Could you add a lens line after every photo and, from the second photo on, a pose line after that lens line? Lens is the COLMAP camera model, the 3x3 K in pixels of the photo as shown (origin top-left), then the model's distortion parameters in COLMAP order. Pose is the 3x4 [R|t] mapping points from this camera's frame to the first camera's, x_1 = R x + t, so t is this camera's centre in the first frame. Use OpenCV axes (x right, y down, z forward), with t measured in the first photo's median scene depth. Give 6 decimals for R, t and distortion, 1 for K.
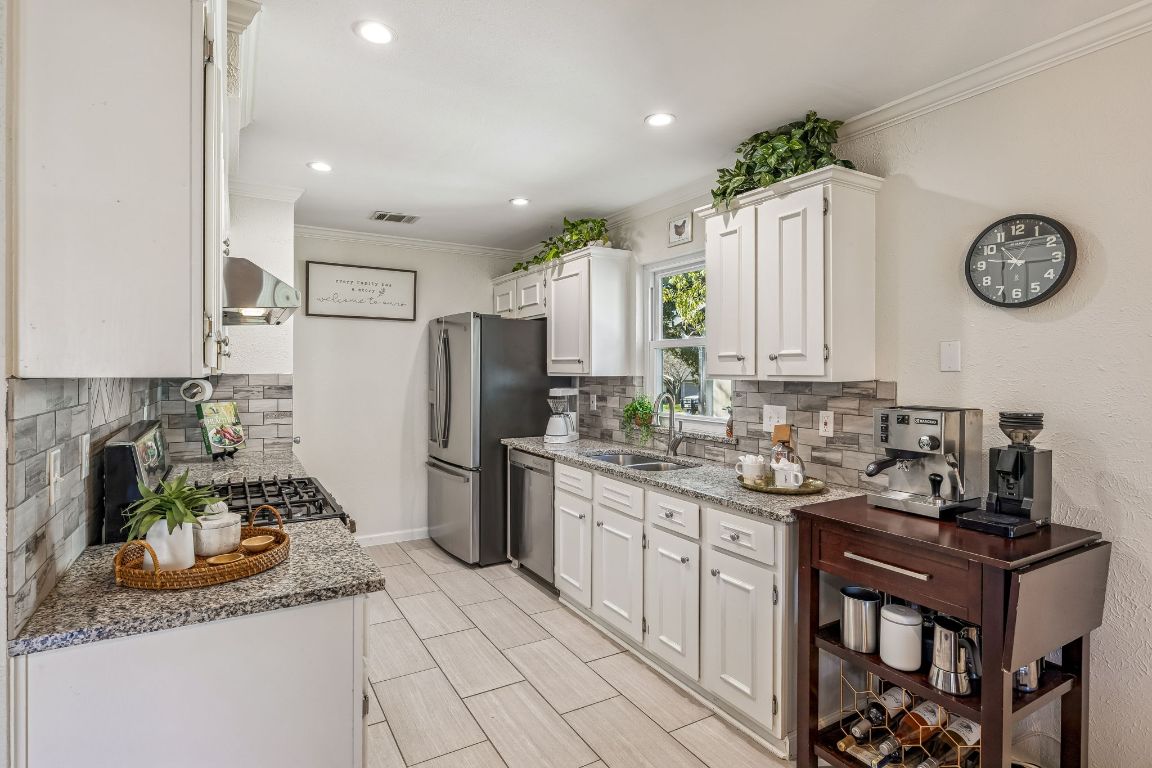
lens RADIAL K [[525.2, 0, 572.4], [0, 525.2, 370.5], [0, 0, 1]] dist [0.000089, 0.000022]
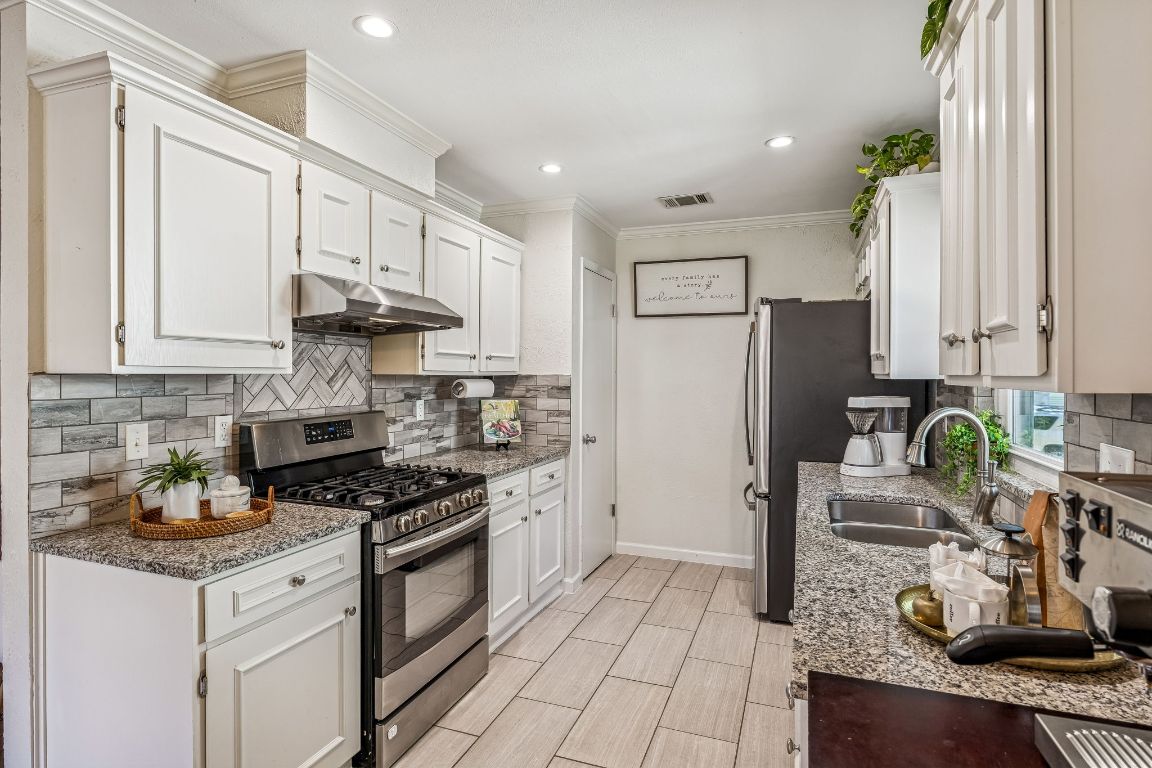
lens RADIAL K [[571.6, 0, 581.0], [0, 571.6, 375.7], [0, 0, 1]] dist [-0.001956, -0.000226]
pose [[0.676320, 0.002201, -0.736605, 0.316753], [0.001097, 0.999991, 0.003995, 0.003852], [0.736608, -0.003510, 0.676311, 0.258538]]
